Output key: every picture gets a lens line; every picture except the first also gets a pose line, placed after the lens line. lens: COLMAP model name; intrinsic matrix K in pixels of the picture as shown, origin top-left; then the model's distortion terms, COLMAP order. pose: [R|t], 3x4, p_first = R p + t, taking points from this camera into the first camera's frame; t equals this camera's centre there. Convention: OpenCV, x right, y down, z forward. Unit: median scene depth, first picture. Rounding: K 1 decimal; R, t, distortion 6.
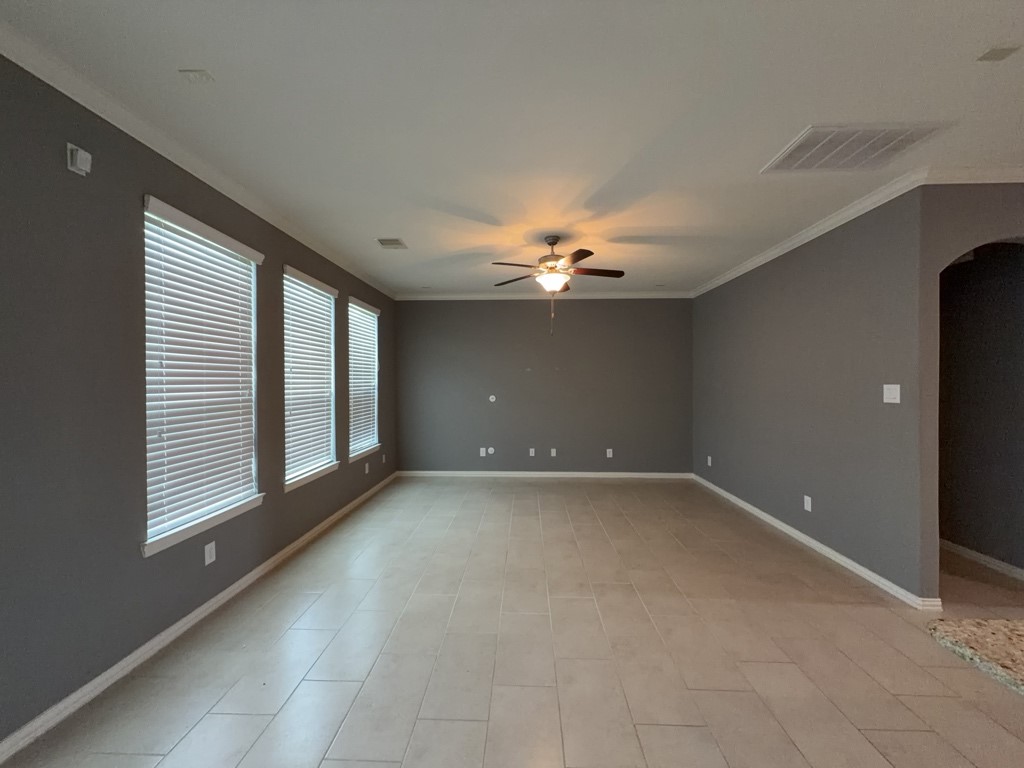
lens RADIAL K [[411.1, 0, 514.7], [0, 411.1, 382.0], [0, 0, 1]] dist [-0.000608, 0.001088]
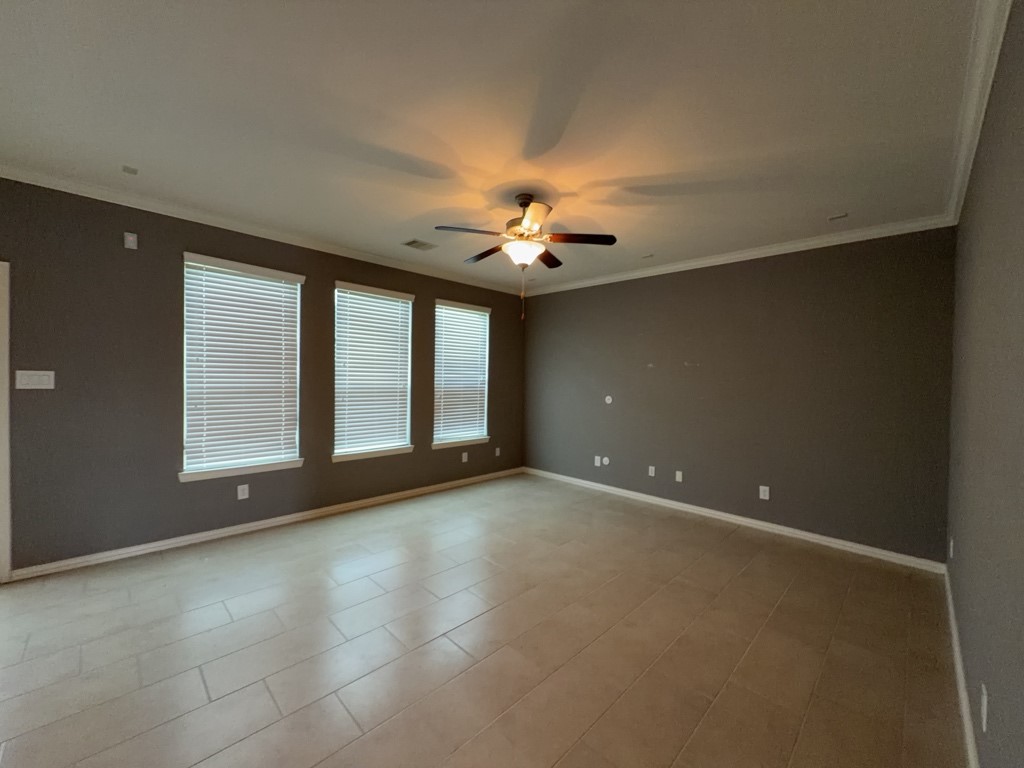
lens RADIAL K [[411.1, 0, 508.8], [0, 411.1, 384.9], [0, 0, 1]] dist [-0.000608, 0.001088]
pose [[0.727976, 0.029331, -0.684975, 0.764520], [-0.022151, 0.999569, 0.019261, -0.003712], [0.685245, 0.001151, 0.728312, 0.499572]]
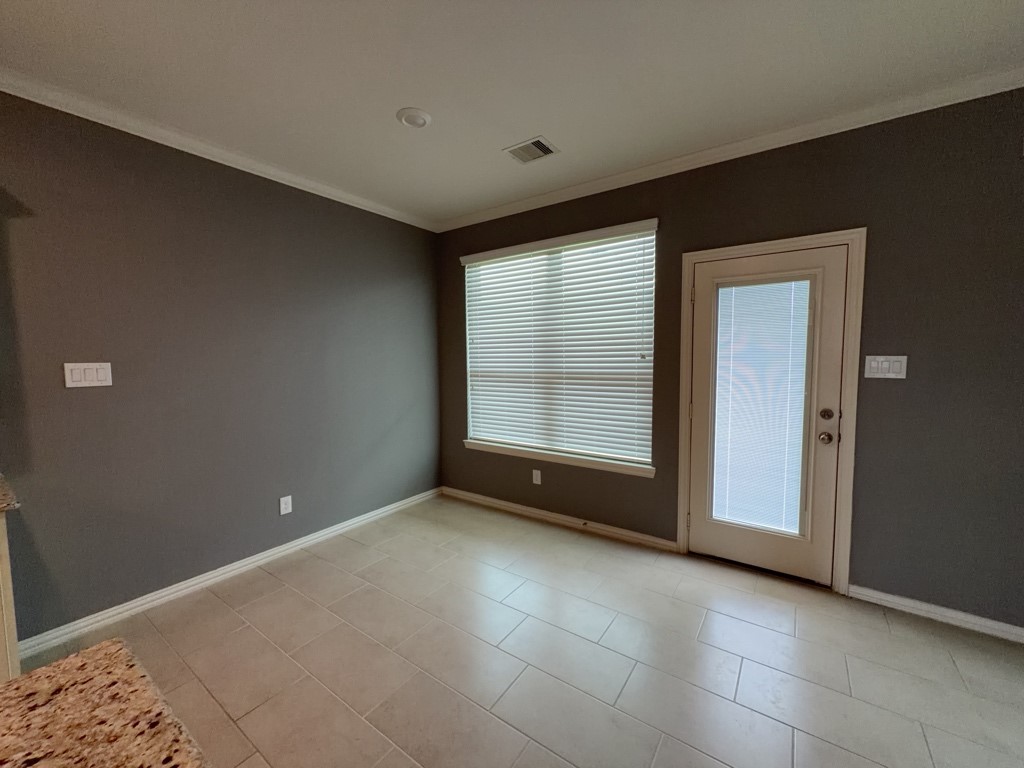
lens RADIAL K [[411.1, 0, 512.1], [0, 411.1, 381.8], [0, 0, 1]] dist [-0.000608, 0.001088]
pose [[-0.544472, 0.062402, -0.836454, 0.350914], [0.005445, 0.997471, 0.070869, -0.003303], [0.838761, 0.034032, -0.543435, 0.283375]]
